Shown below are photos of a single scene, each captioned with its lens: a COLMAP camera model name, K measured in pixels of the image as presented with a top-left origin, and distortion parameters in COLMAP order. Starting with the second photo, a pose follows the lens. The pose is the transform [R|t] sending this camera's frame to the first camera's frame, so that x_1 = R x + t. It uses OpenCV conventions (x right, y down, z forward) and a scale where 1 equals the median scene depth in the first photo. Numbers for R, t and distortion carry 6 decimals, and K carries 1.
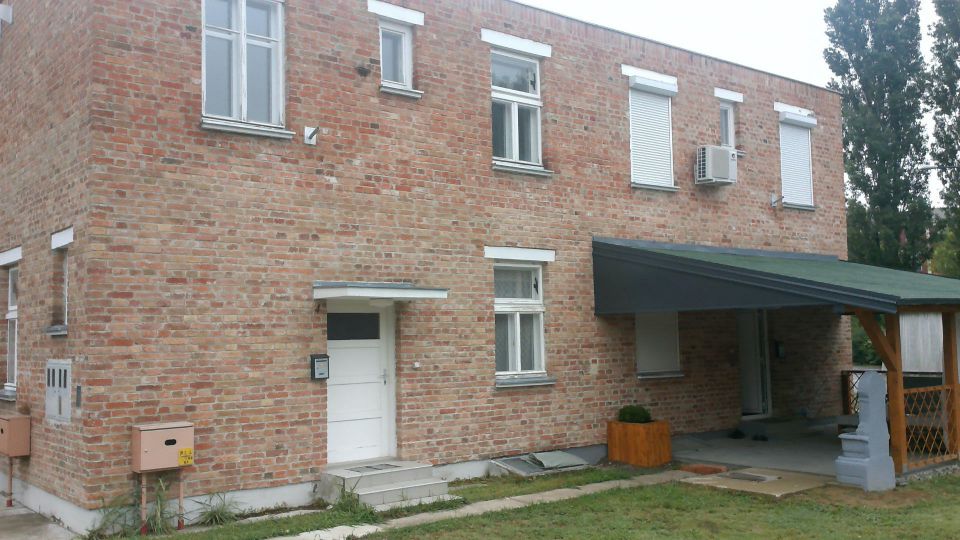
lens RADIAL K [[902.8, 0, 483.4], [0, 902.8, 267.7], [0, 0, 1]] dist [0.047515, 0.000000]
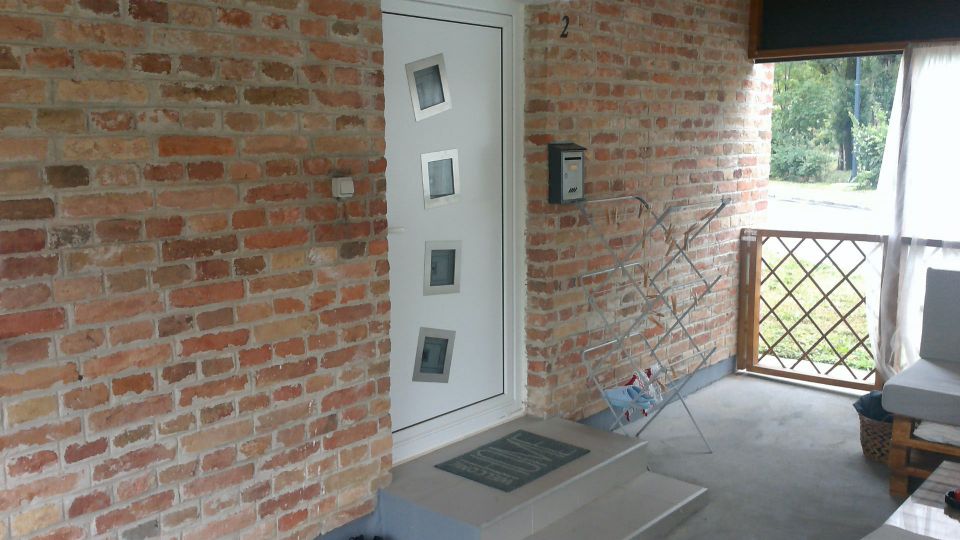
lens RADIAL K [[902.8, 0, 480.0], [0, 902.8, 270.1], [0, 0, 1]] dist [0.047515, 0.000000]
pose [[0.981196, -0.016878, 0.192275, 0.338799], [-0.027034, 0.974333, 0.223481, 0.079722], [-0.191112, -0.224477, 0.955555, 1.007819]]
